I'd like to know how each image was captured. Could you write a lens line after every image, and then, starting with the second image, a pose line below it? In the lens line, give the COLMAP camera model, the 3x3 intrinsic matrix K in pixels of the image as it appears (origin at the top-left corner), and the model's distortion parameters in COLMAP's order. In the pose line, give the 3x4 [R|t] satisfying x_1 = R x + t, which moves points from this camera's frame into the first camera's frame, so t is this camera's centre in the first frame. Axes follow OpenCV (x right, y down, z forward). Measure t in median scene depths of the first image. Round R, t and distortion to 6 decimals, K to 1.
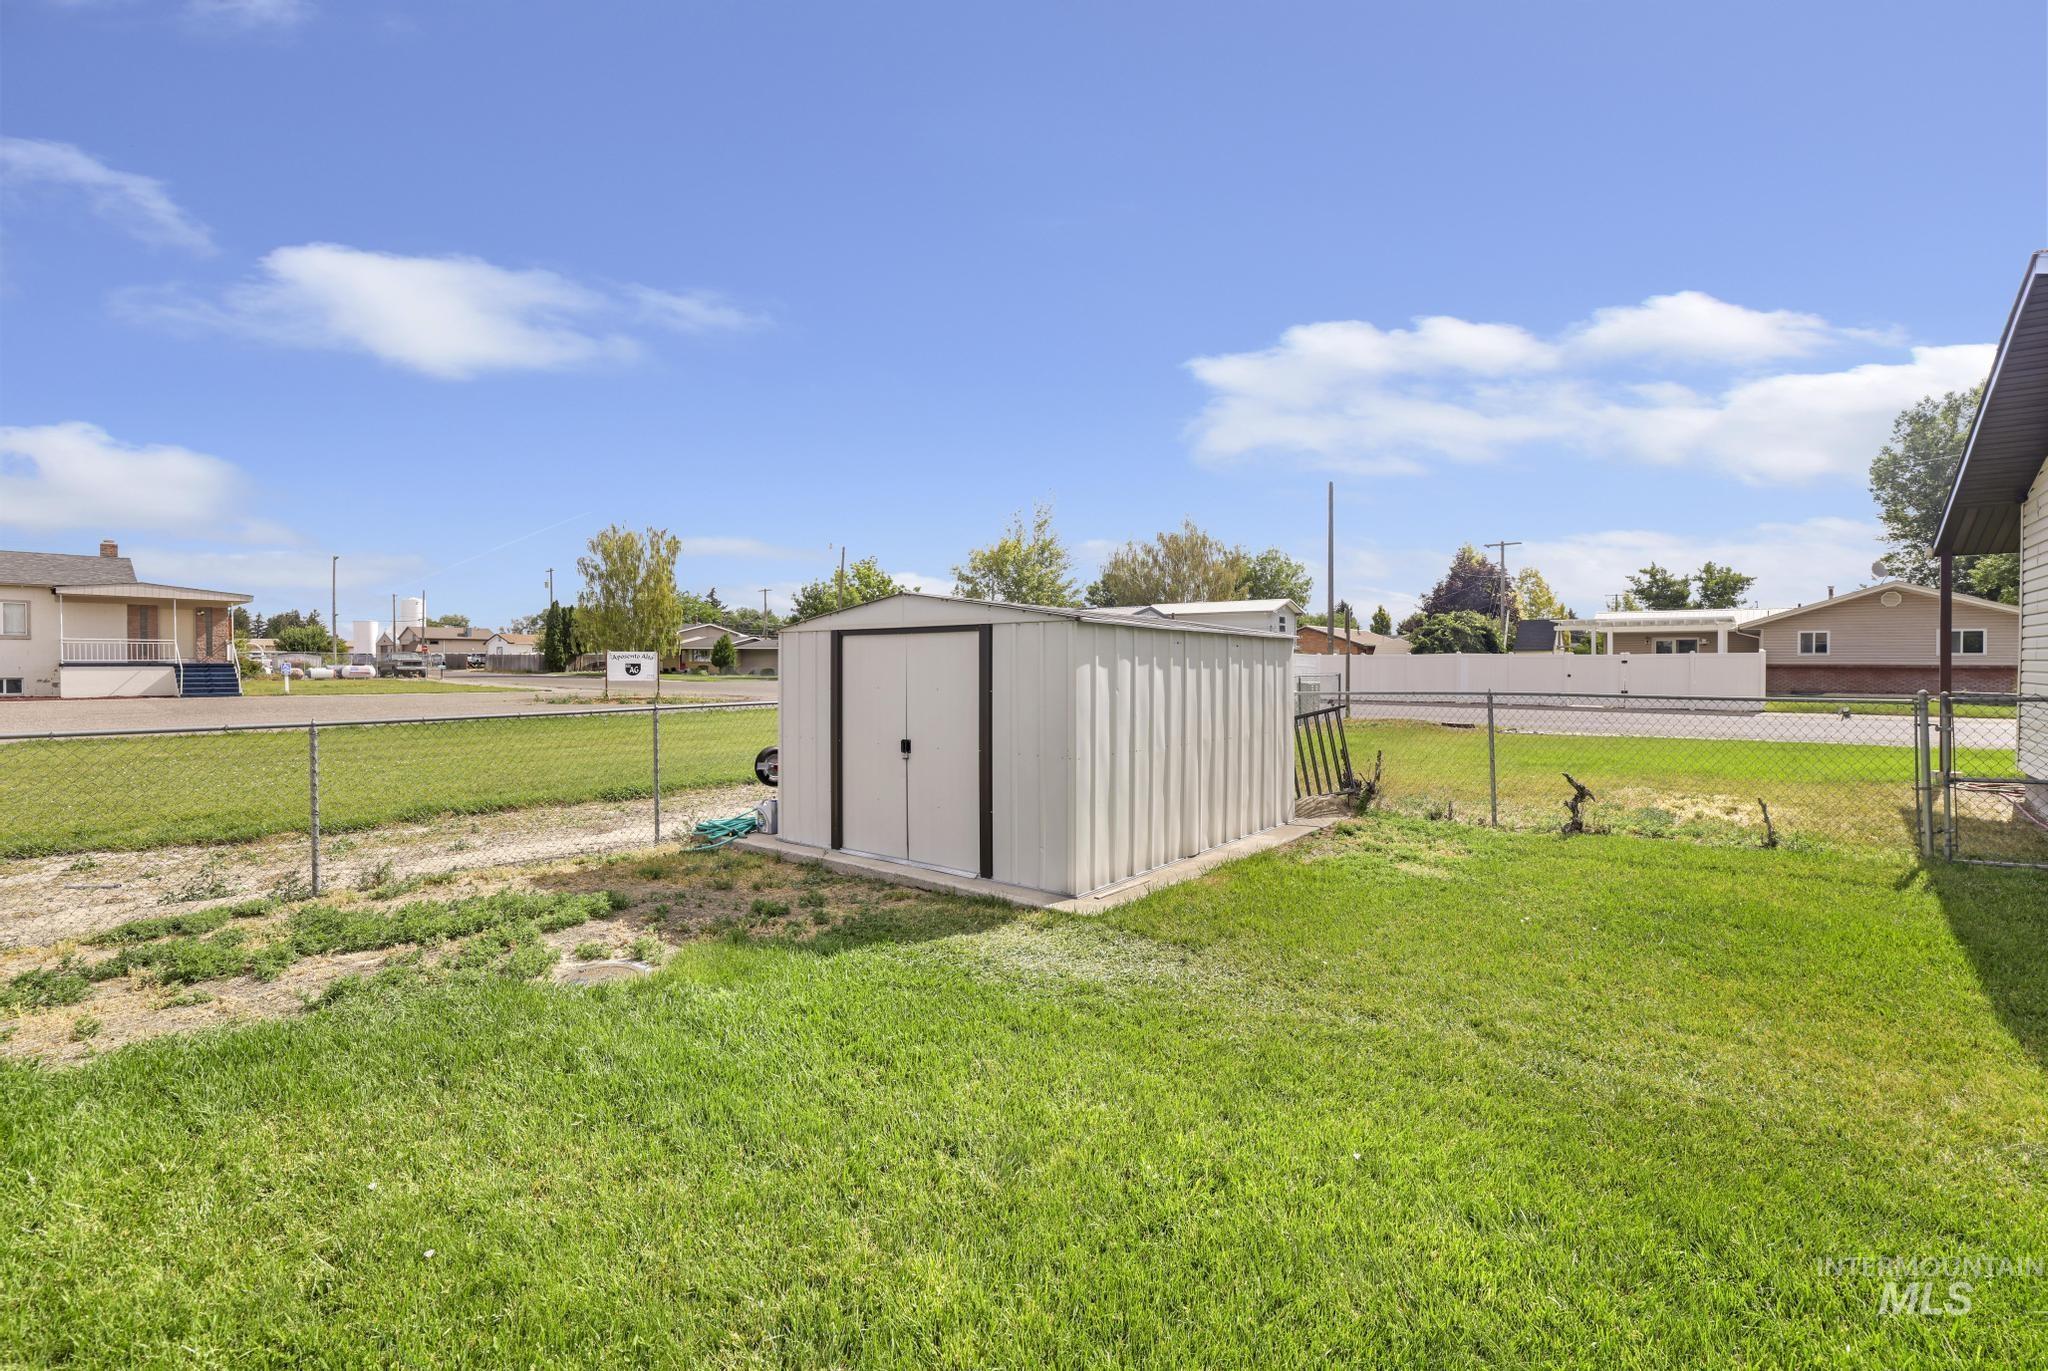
lens RADIAL K [[893.2, 0, 1019.0], [0, 893.2, 667.5], [0, 0, 1]] dist [-0.042163, 0.015276]
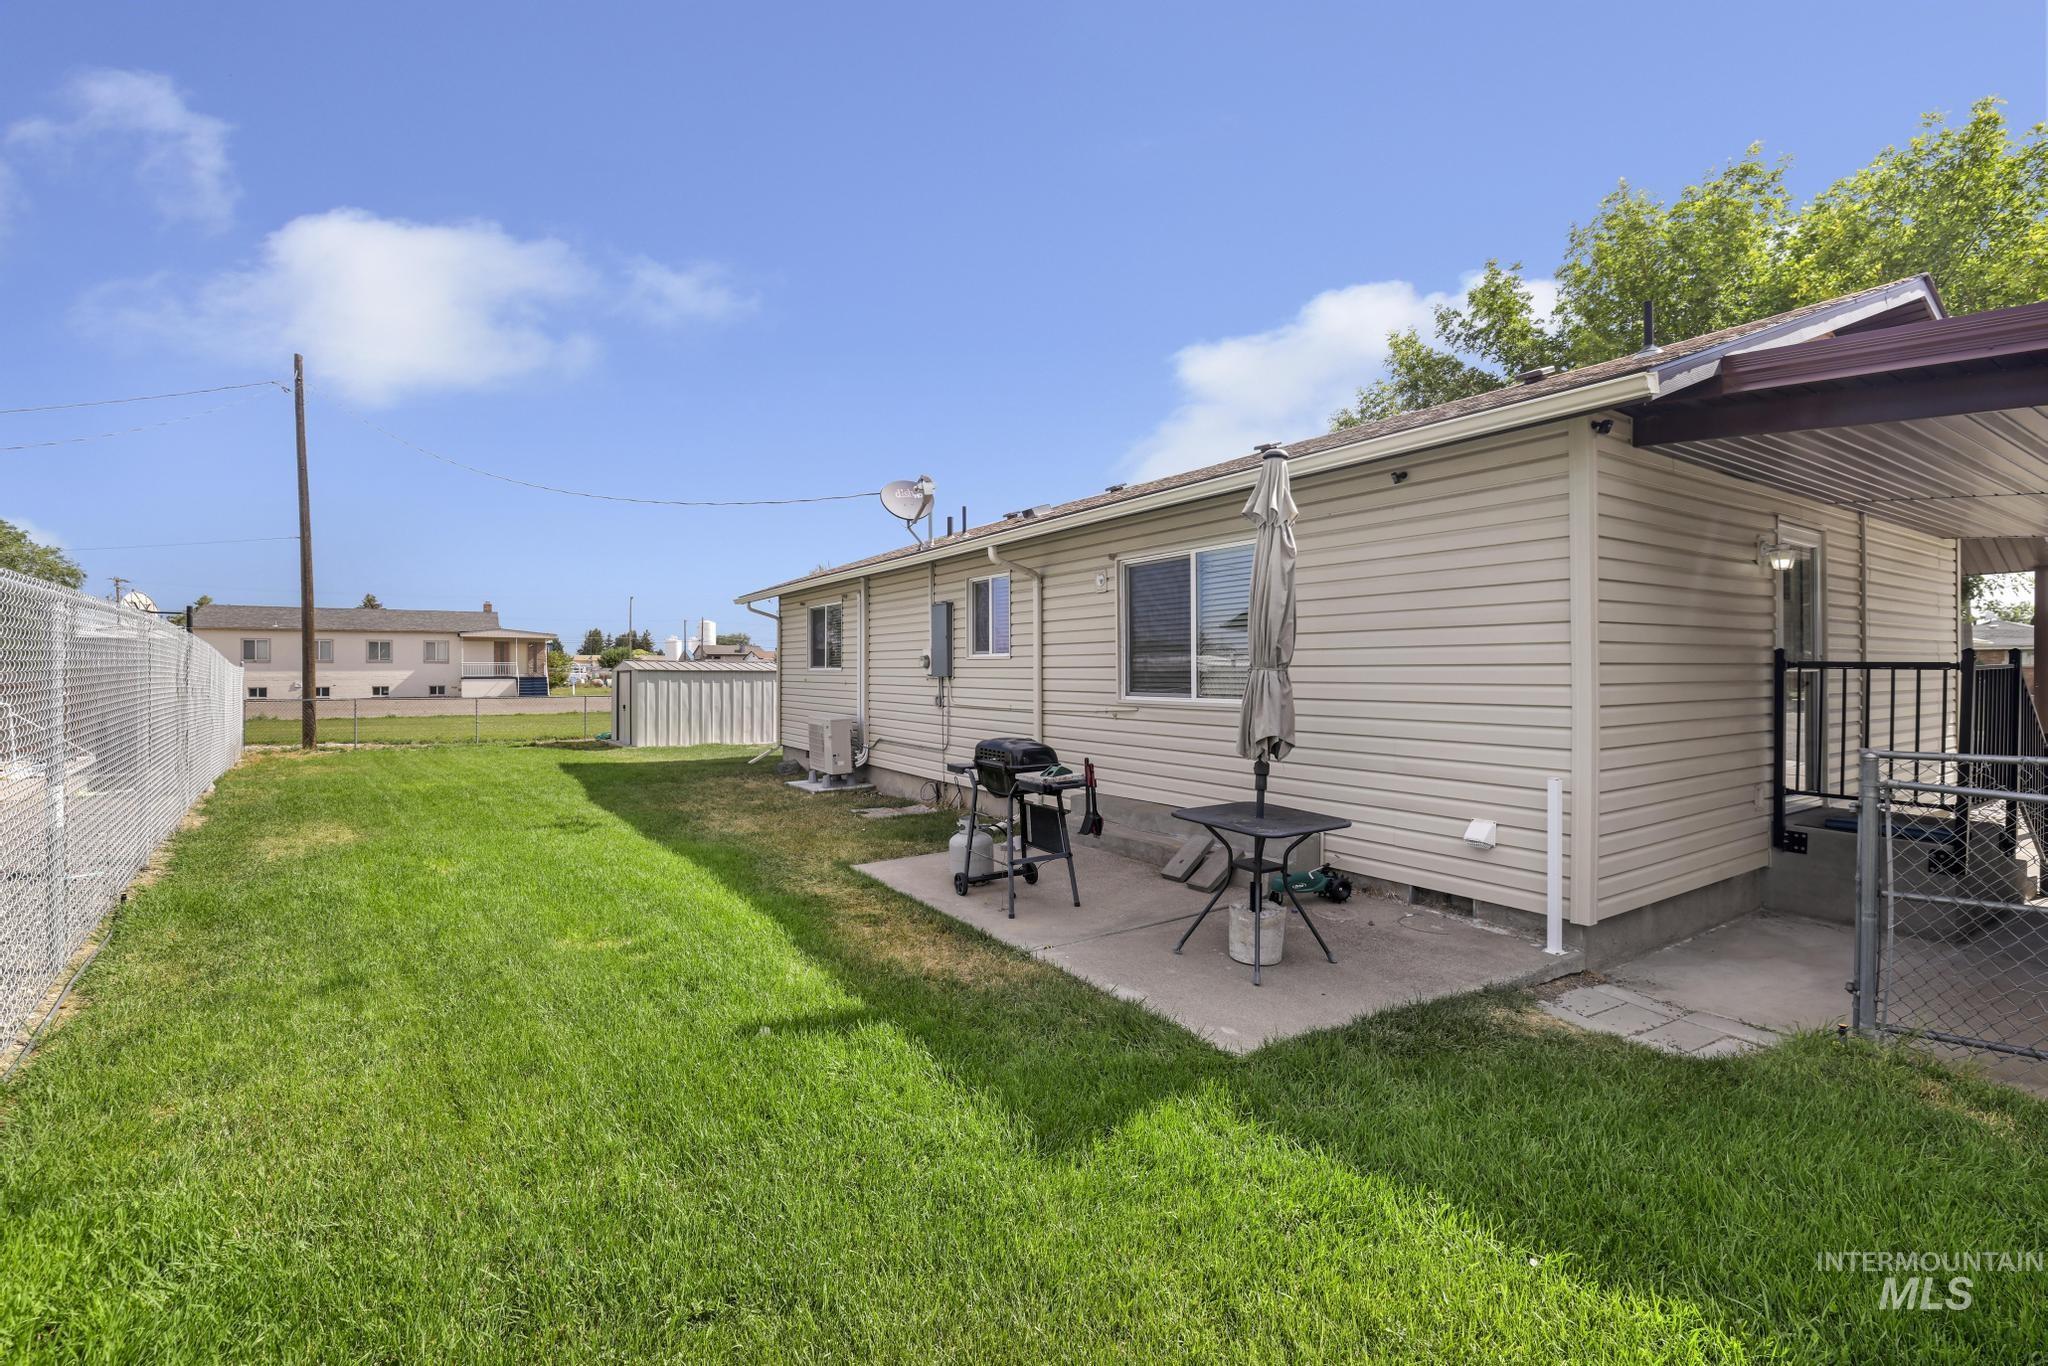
lens RADIAL K [[893.2, 0, 1019.0], [0, 893.2, 665.0], [0, 0, 1]] dist [-0.042163, 0.015276]
pose [[0.958658, -0.005489, -0.284509, 0.420609], [0.001726, 0.999908, -0.013474, -0.003504], [0.284557, 0.012425, 0.958579, -0.334569]]
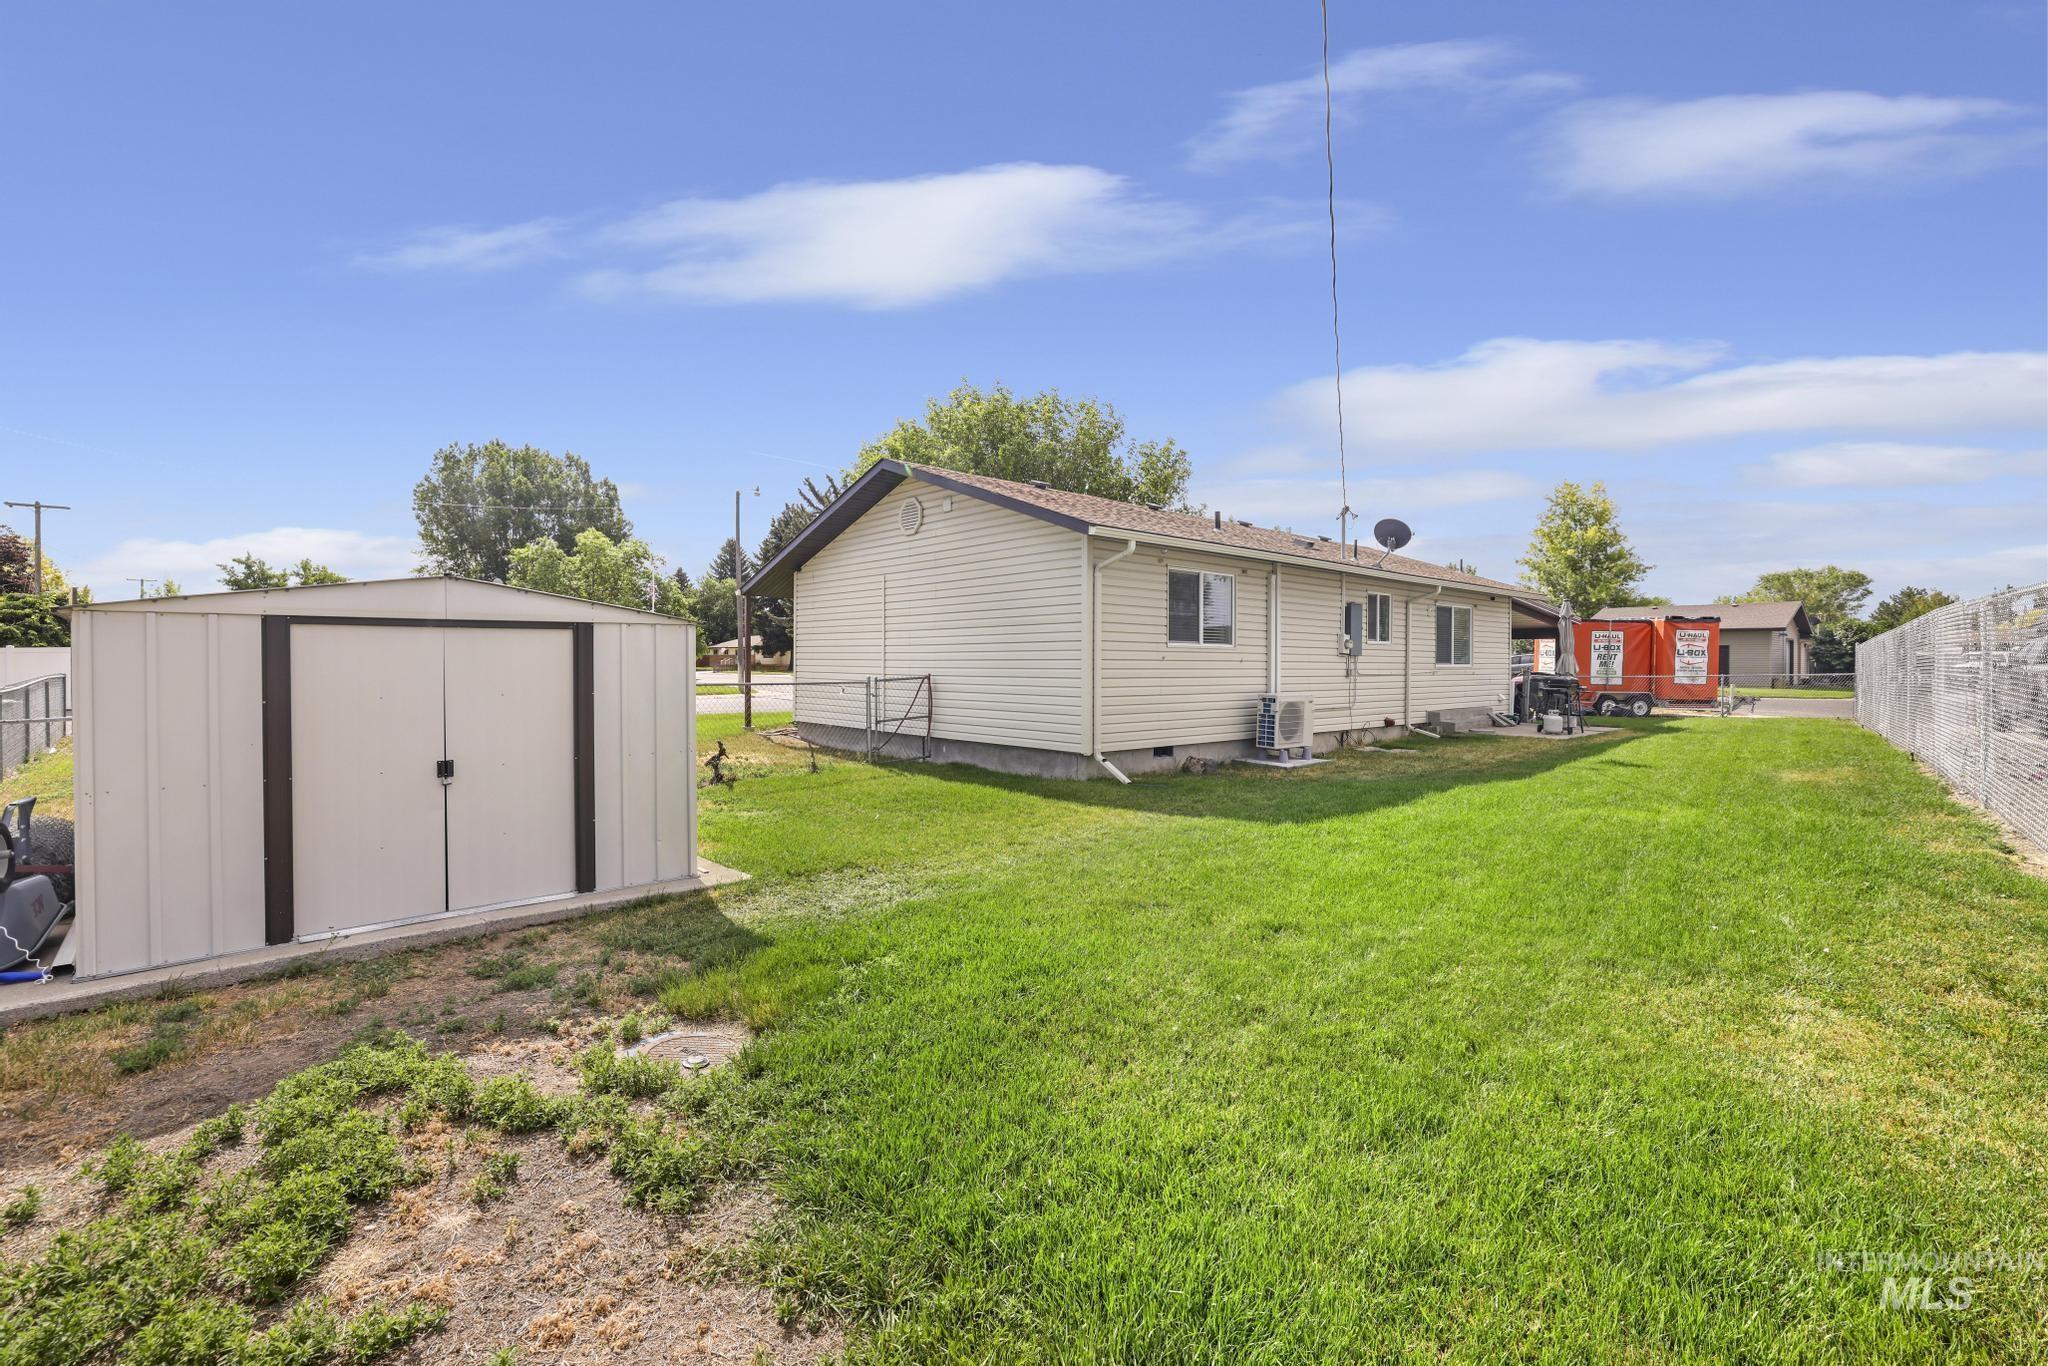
lens RADIAL K [[893.2, 0, 1019.0], [0, 893.2, 665.0], [0, 0, 1]] dist [-0.042163, 0.015276]
pose [[0.147819, -0.006674, 0.988992, -0.224659], [0.004255, 0.999972, 0.006113, -0.001990], [-0.989005, 0.003305, 0.147843, 0.102698]]
